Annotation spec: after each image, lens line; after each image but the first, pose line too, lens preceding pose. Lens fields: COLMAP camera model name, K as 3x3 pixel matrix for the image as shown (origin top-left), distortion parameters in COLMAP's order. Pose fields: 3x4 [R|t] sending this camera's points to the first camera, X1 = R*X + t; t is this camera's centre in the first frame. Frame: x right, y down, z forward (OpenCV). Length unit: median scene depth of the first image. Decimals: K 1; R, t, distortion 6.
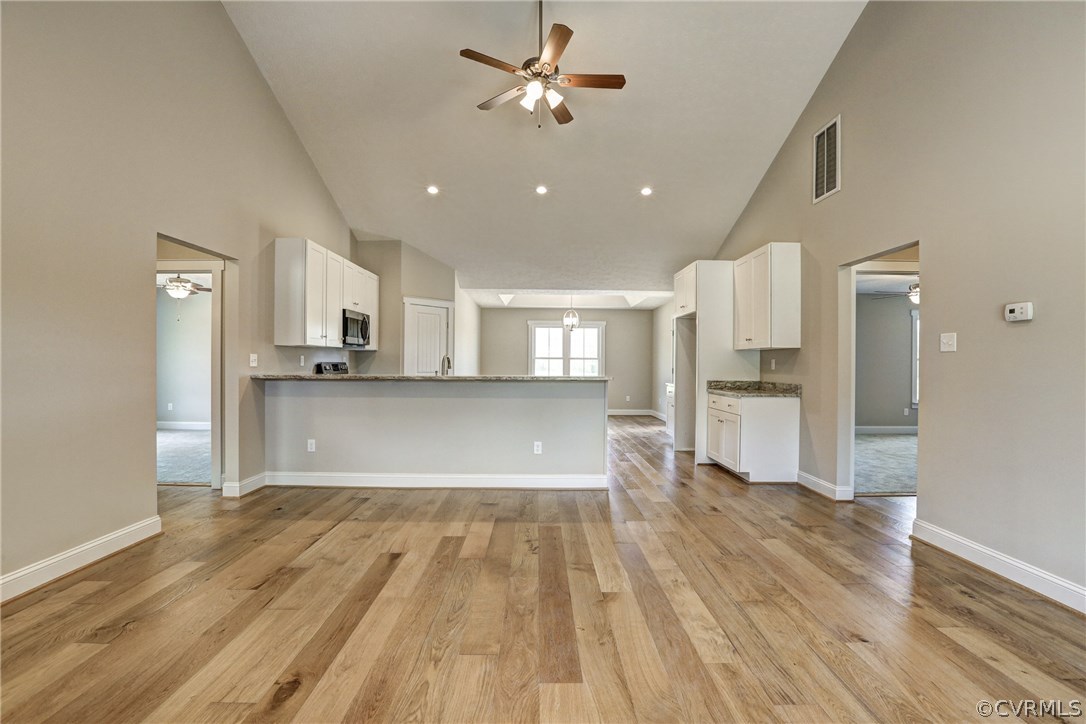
lens RADIAL K [[492.4, 0, 541.0], [0, 492.4, 364.7], [0, 0, 1]] dist [-0.047712, 0.008596]
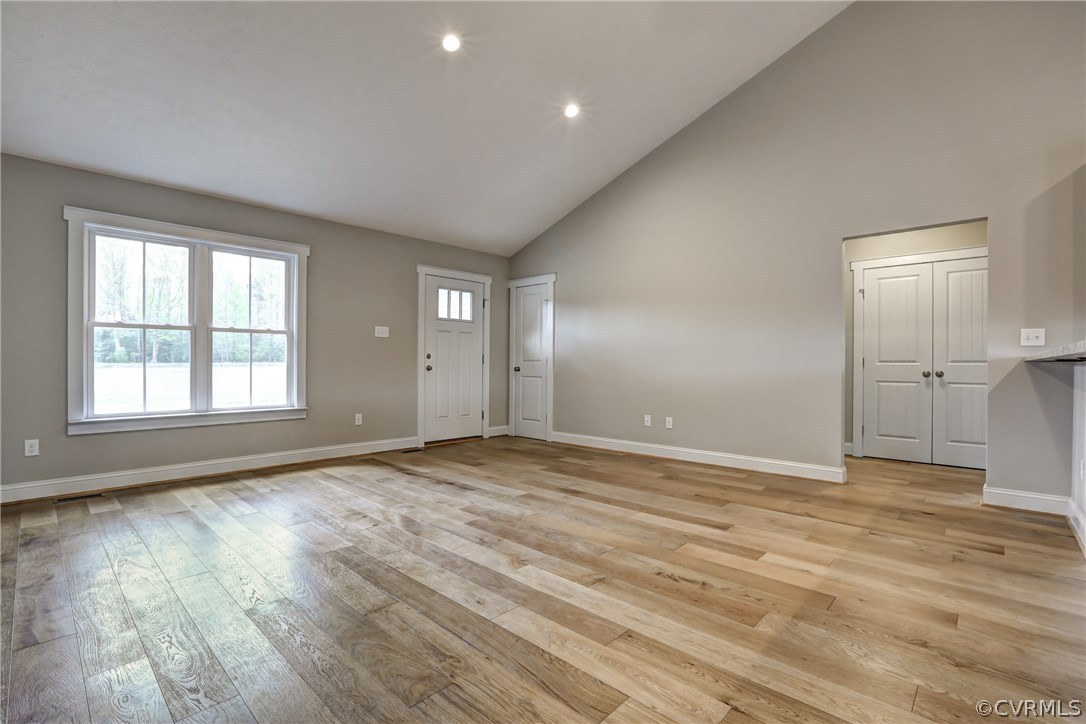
lens RADIAL K [[492.4, 0, 541.0], [0, 492.4, 364.7], [0, 0, 1]] dist [-0.047712, 0.008596]
pose [[-0.692146, -0.006259, -0.721731, 0.725816], [-0.009575, 0.999954, 0.000511, 0.064541], [0.721694, 0.007264, -0.692174, 1.513784]]
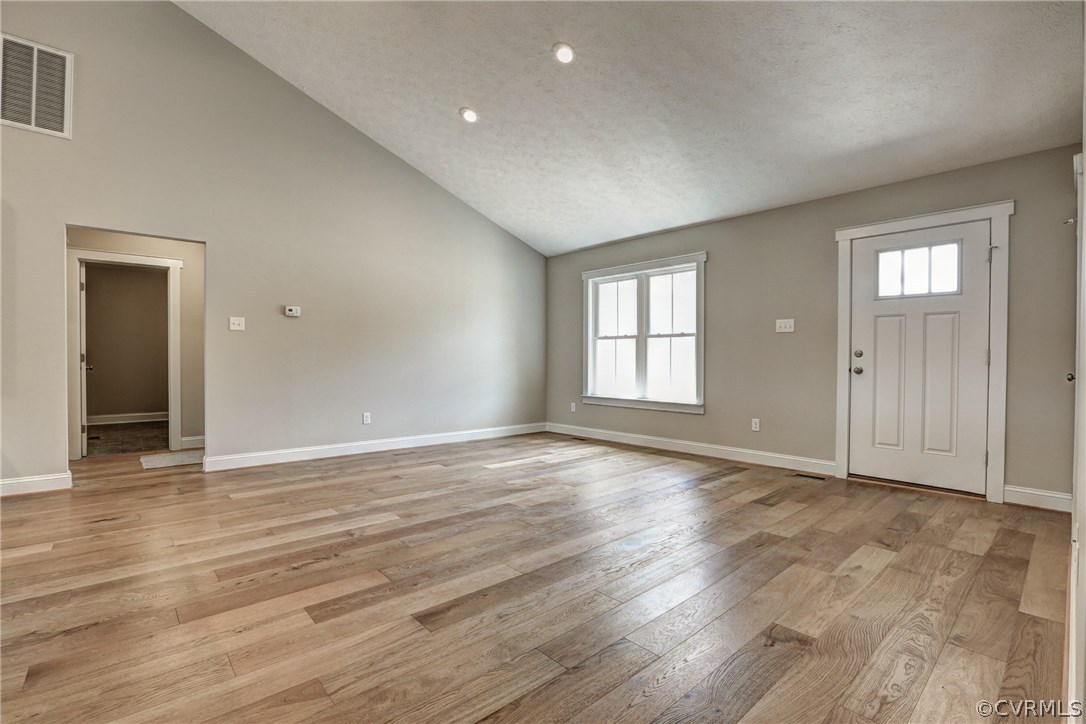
lens RADIAL K [[492.4, 0, 541.0], [0, 492.4, 364.7], [0, 0, 1]] dist [-0.047712, 0.008596]
pose [[-0.658558, -0.016582, 0.752347, -0.927727], [-0.007578, 0.999853, 0.015404, 0.052190], [-0.752491, 0.004443, -0.658587, 1.390326]]
